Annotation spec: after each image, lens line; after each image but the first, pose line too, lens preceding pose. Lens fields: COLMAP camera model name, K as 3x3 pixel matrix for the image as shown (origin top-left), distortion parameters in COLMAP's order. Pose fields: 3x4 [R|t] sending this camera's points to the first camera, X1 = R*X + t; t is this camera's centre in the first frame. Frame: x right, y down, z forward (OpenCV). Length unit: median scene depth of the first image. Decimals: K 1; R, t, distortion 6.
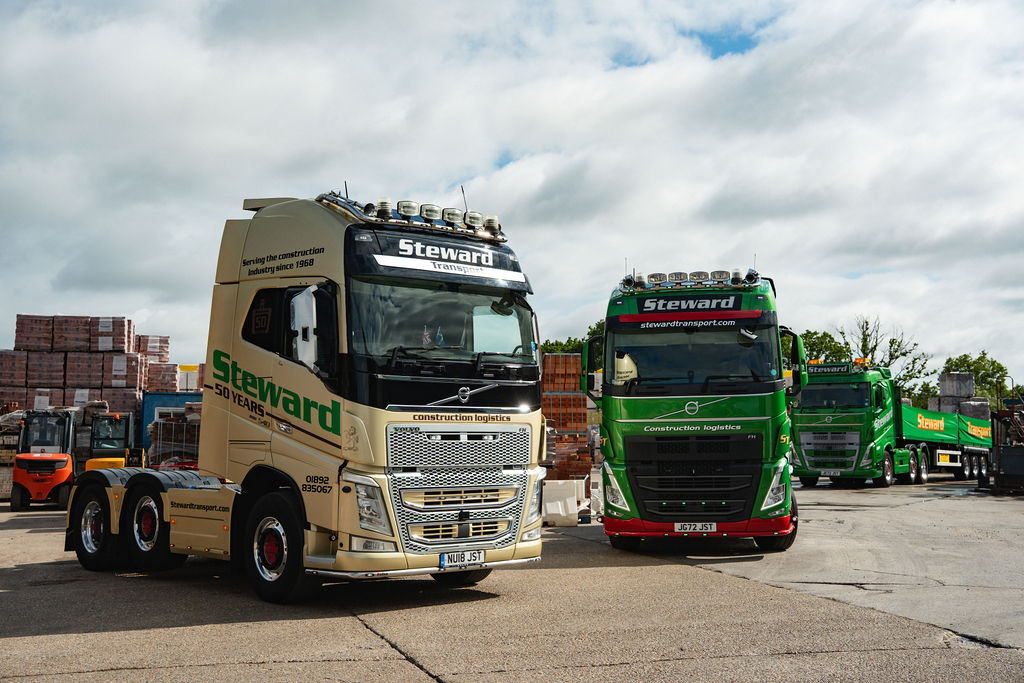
lens RADIAL K [[1227.0, 0, 511.9], [0, 1227.0, 340.3], [0, 0, 1]] dist [-0.007586, 0.000000]
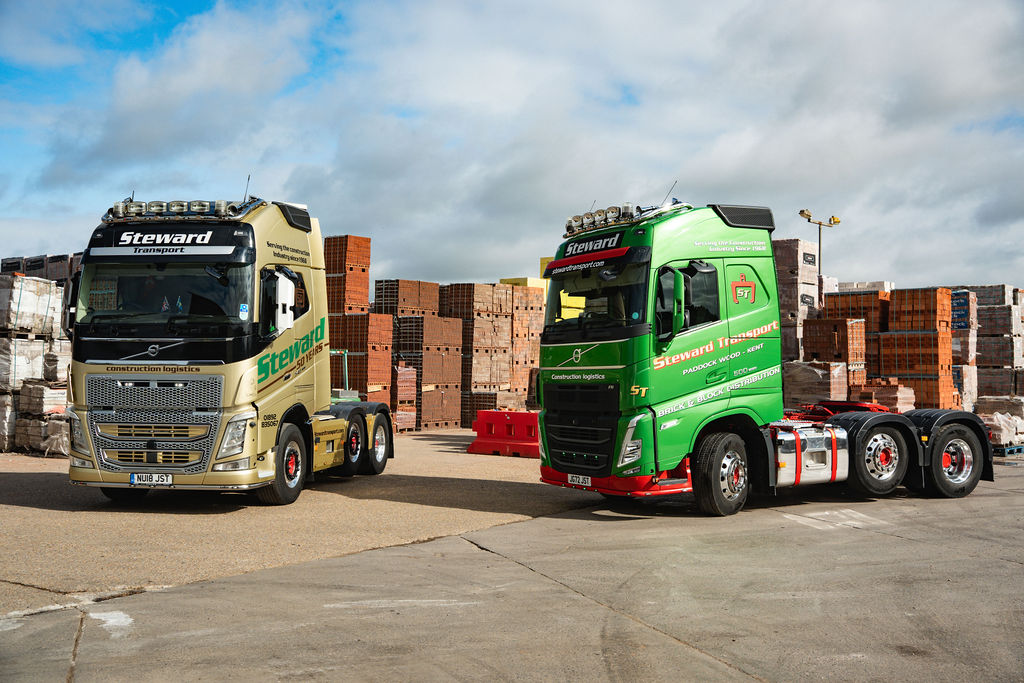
lens RADIAL K [[1098.5, 0, 512.0], [0, 1098.5, 343.0], [0, 0, 1]] dist [-0.029584, 0.000000]
pose [[0.617608, -0.012155, -0.786392, 1.056476], [0.056504, 0.997983, 0.028951, 0.023957], [0.784453, -0.062314, 0.617049, 0.582577]]
